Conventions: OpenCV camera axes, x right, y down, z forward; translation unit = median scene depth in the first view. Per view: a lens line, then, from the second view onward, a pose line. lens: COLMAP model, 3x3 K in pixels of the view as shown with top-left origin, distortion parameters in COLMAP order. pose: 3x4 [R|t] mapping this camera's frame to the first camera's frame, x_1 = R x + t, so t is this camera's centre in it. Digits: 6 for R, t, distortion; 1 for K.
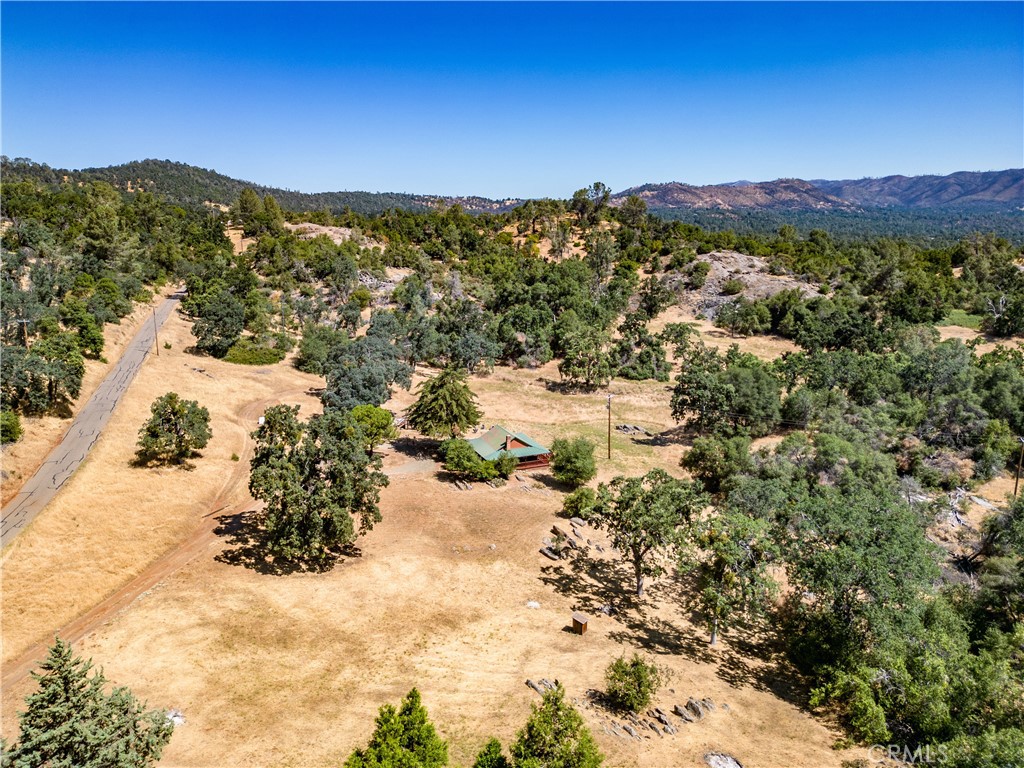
lens RADIAL K [[718.4, 0, 510.1], [0, 718.4, 388.0], [0, 0, 1]] dist [0.058888, -0.060739]
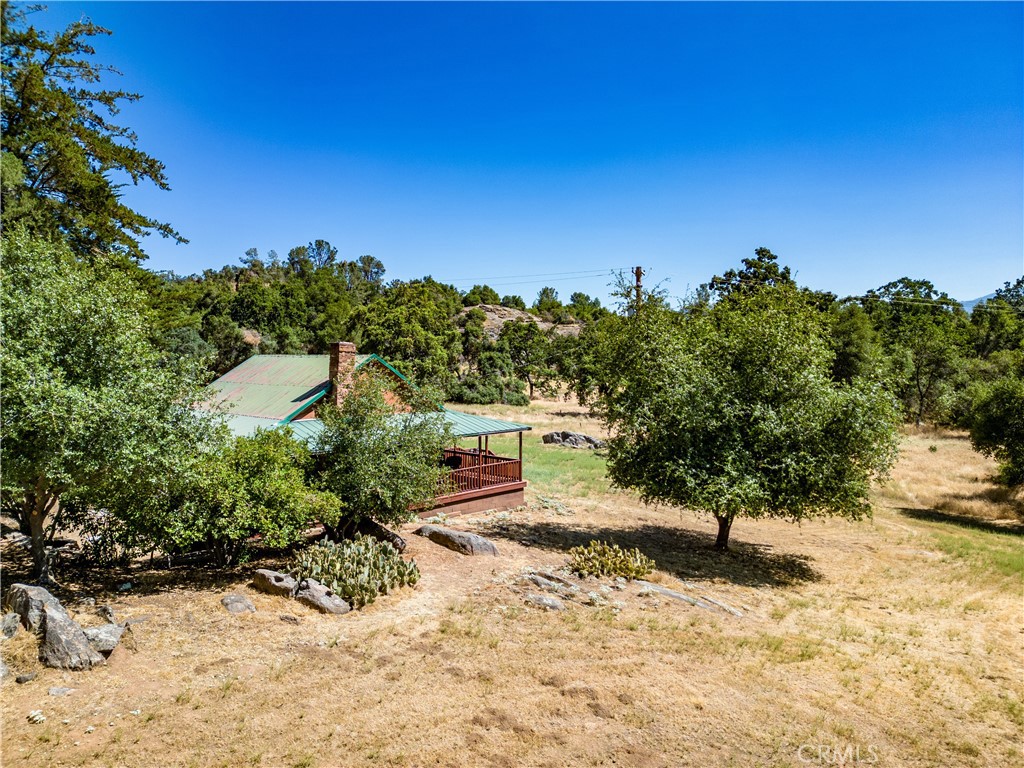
lens RADIAL K [[718.4, 0, 521.4], [0, 718.4, 383.5], [0, 0, 1]] dist [0.058888, -0.060739]
pose [[0.910373, -0.010520, 0.413655, -0.015085], [0.087779, 0.981834, -0.168215, 0.044275], [-0.404371, 0.189449, 0.894759, 0.310917]]
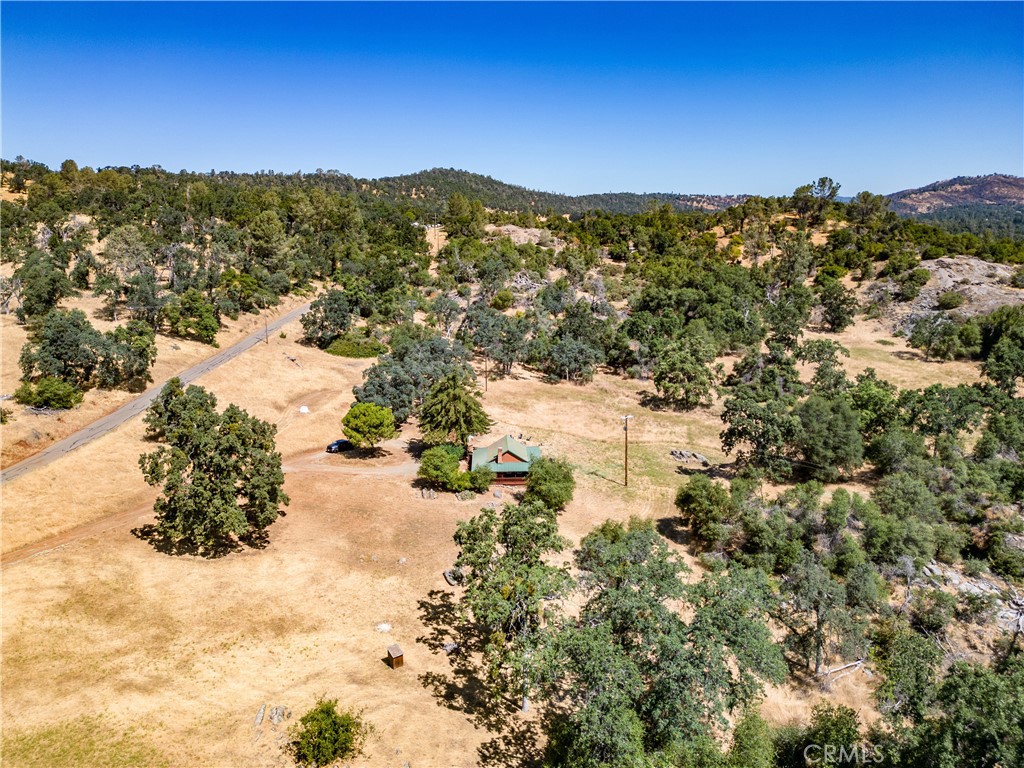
lens RADIAL K [[718.4, 0, 508.3], [0, 718.4, 381.6], [0, 0, 1]] dist [0.058888, -0.060739]
pose [[0.934833, 0.075072, -0.347061, 0.127985], [-0.078234, 0.996923, 0.004911, -0.010492], [0.346361, 0.022561, 0.937830, 0.040570]]
